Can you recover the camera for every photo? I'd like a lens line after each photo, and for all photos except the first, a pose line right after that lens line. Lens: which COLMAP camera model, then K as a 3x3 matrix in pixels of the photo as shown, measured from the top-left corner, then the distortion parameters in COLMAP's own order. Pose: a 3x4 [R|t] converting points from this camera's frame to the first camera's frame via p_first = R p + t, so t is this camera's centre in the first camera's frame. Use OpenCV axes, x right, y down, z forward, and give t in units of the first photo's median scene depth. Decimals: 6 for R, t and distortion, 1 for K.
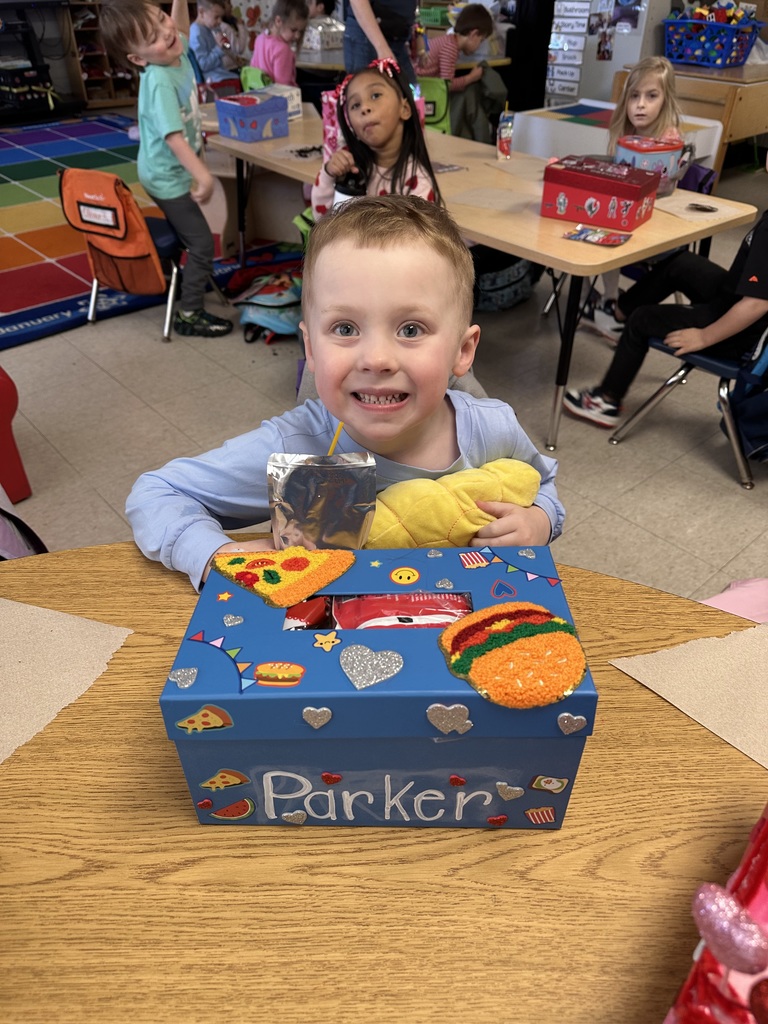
lens RADIAL K [[726.2, 0, 379.4], [0, 726.2, 516.4], [0, 0, 1]] dist [-0.001506, -0.007539]
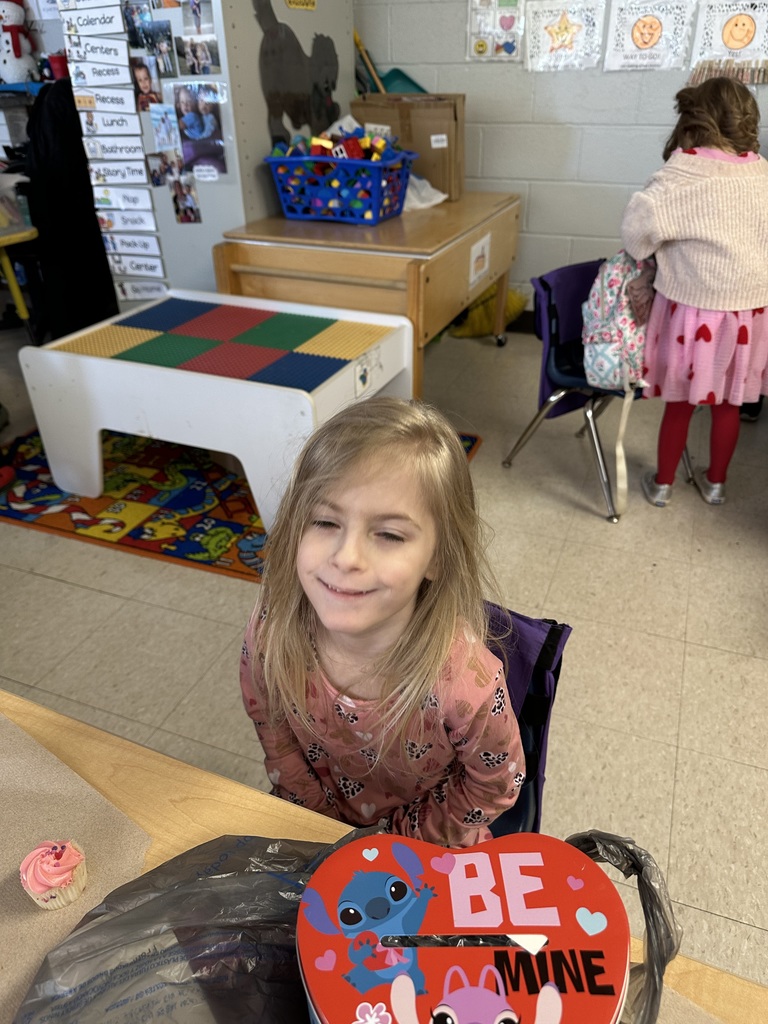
lens RADIAL K [[726.2, 0, 379.4], [0, 726.2, 516.4], [0, 0, 1]] dist [-0.001506, -0.007539]
pose [[0.886287, -0.256553, 0.385586, 0.155418], [0.296965, 0.953679, -0.048049, -0.323124], [-0.355398, 0.157091, 0.921420, 0.425653]]
